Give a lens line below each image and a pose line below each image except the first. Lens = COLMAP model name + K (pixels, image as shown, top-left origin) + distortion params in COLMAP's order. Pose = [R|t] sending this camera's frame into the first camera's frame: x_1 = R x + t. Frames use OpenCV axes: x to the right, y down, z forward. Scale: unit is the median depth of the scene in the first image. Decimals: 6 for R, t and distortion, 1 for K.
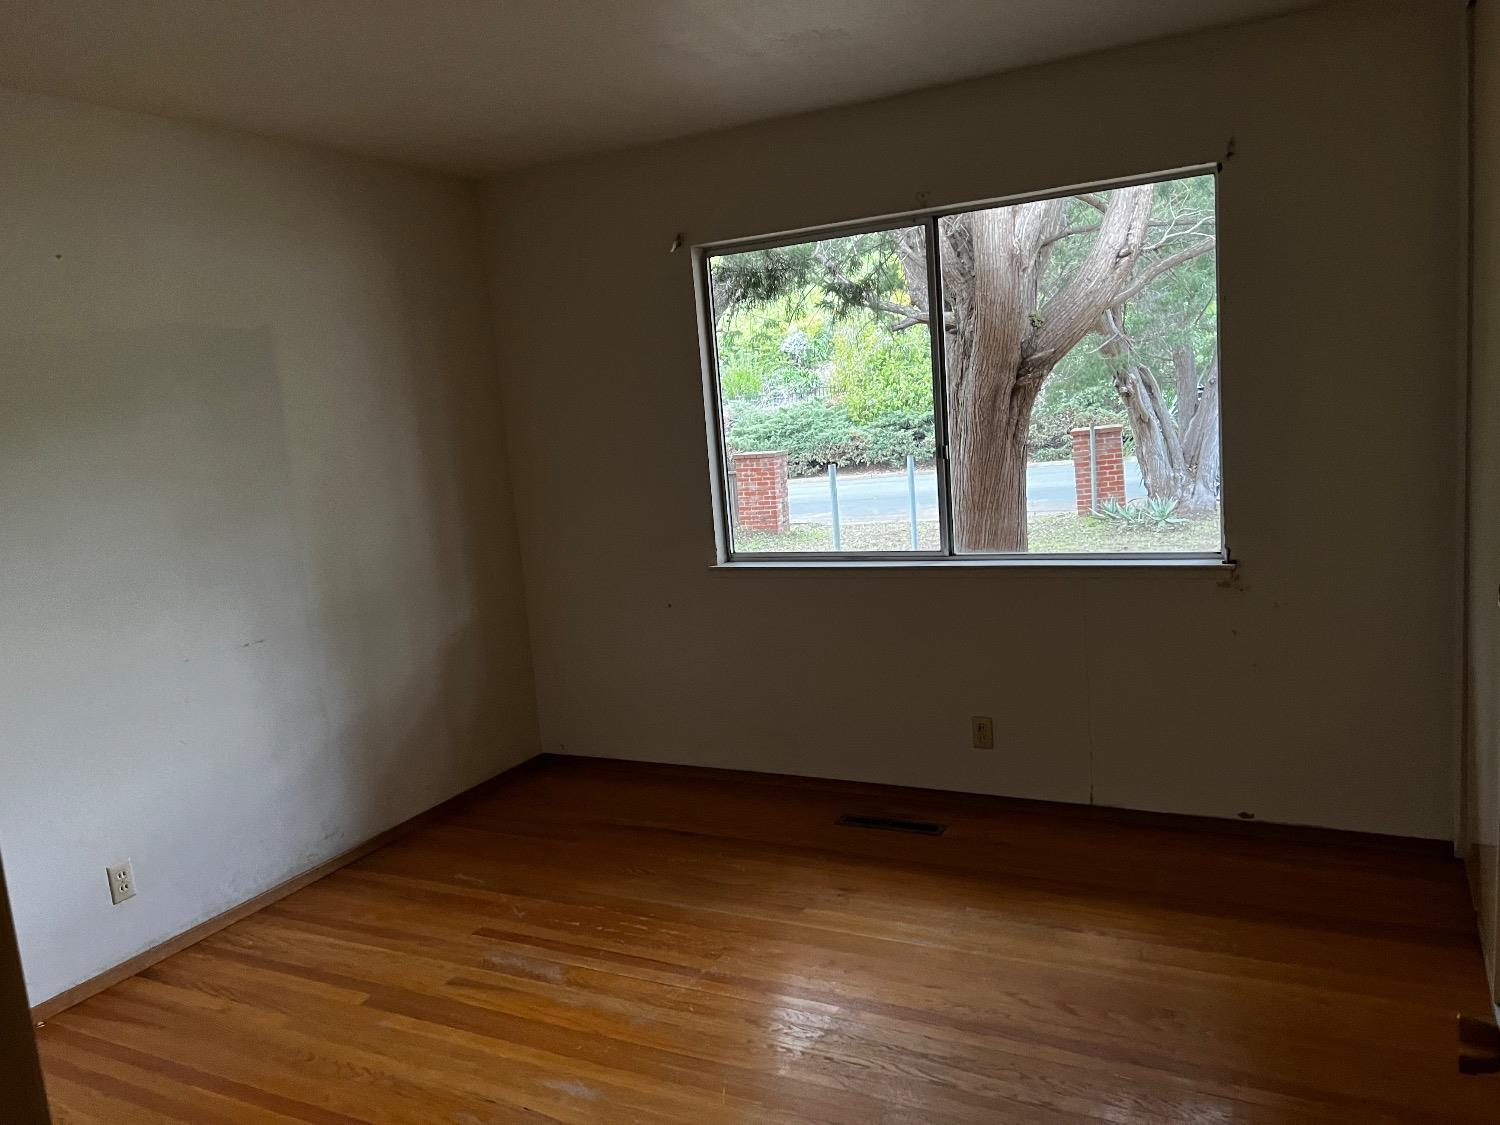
lens RADIAL K [[1108.5, 0, 750.0], [0, 1108.5, 562.5], [0, 0, 1]] dist [0.003824, 0.001086]
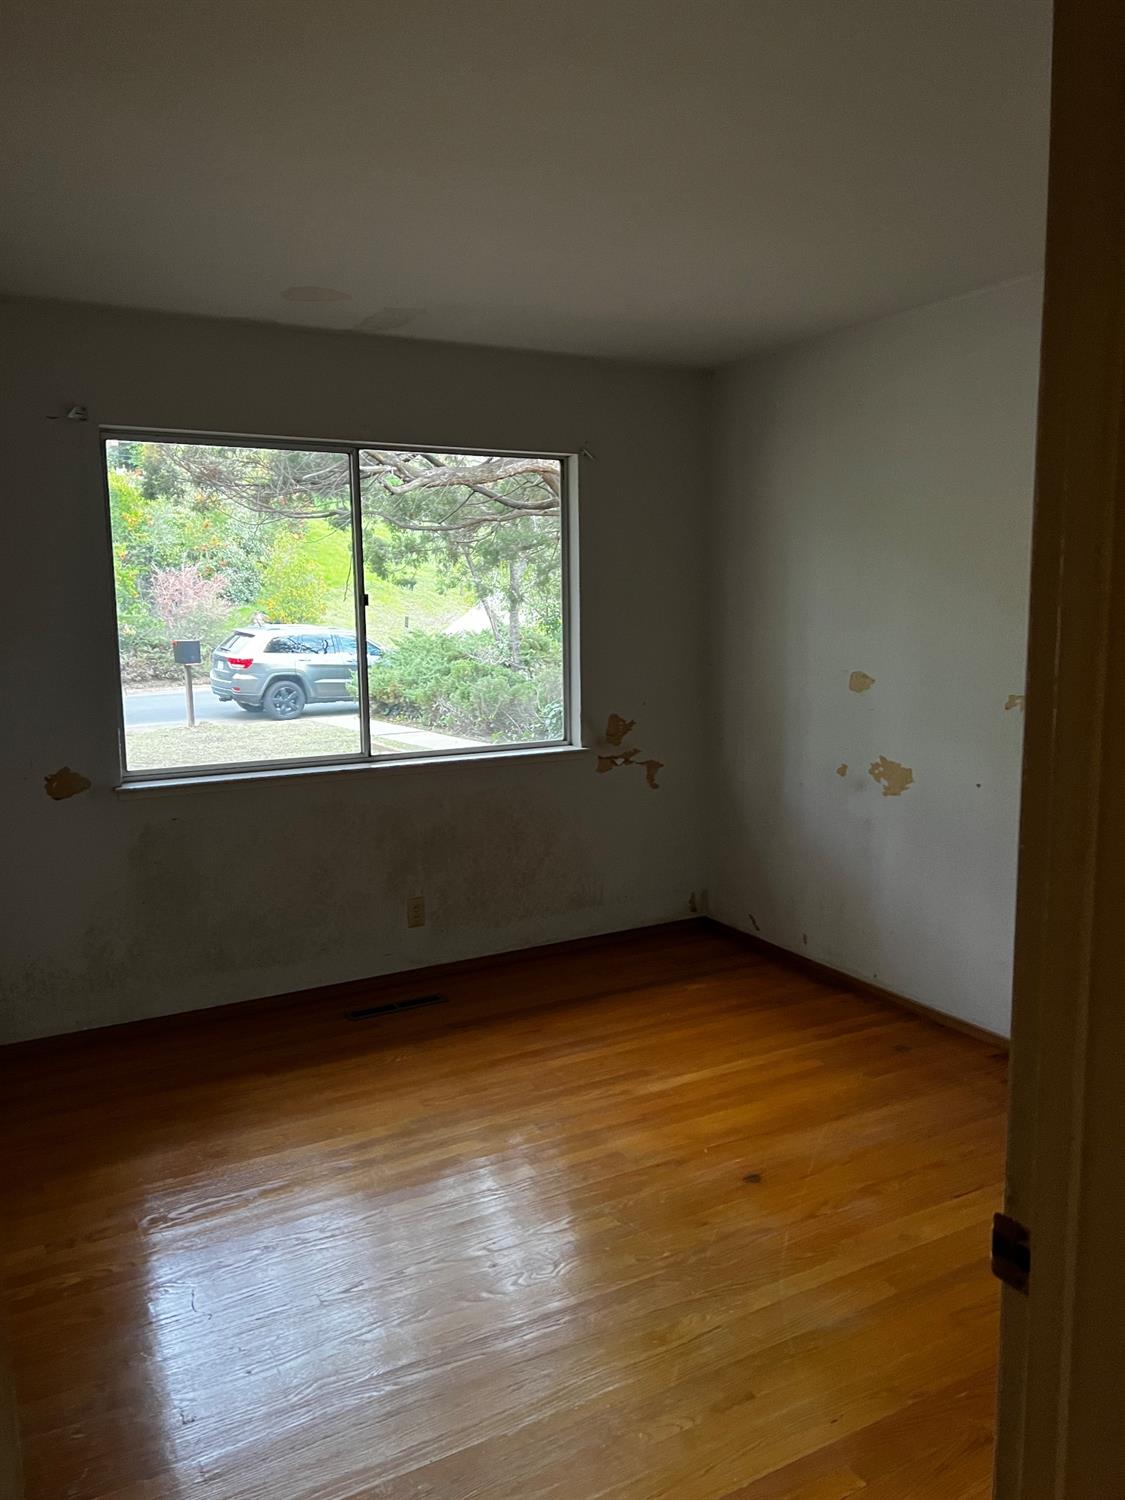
lens RADIAL K [[1108.5, 0, 562.5], [0, 1108.5, 750.0], [0, 0, 1]] dist [0.003824, 0.001086]
pose [[0.564349, -0.047523, 0.824167, -0.611597], [0.079509, 0.996830, 0.003034, -0.001474], [-0.821699, 0.063817, 0.566338, 0.224709]]
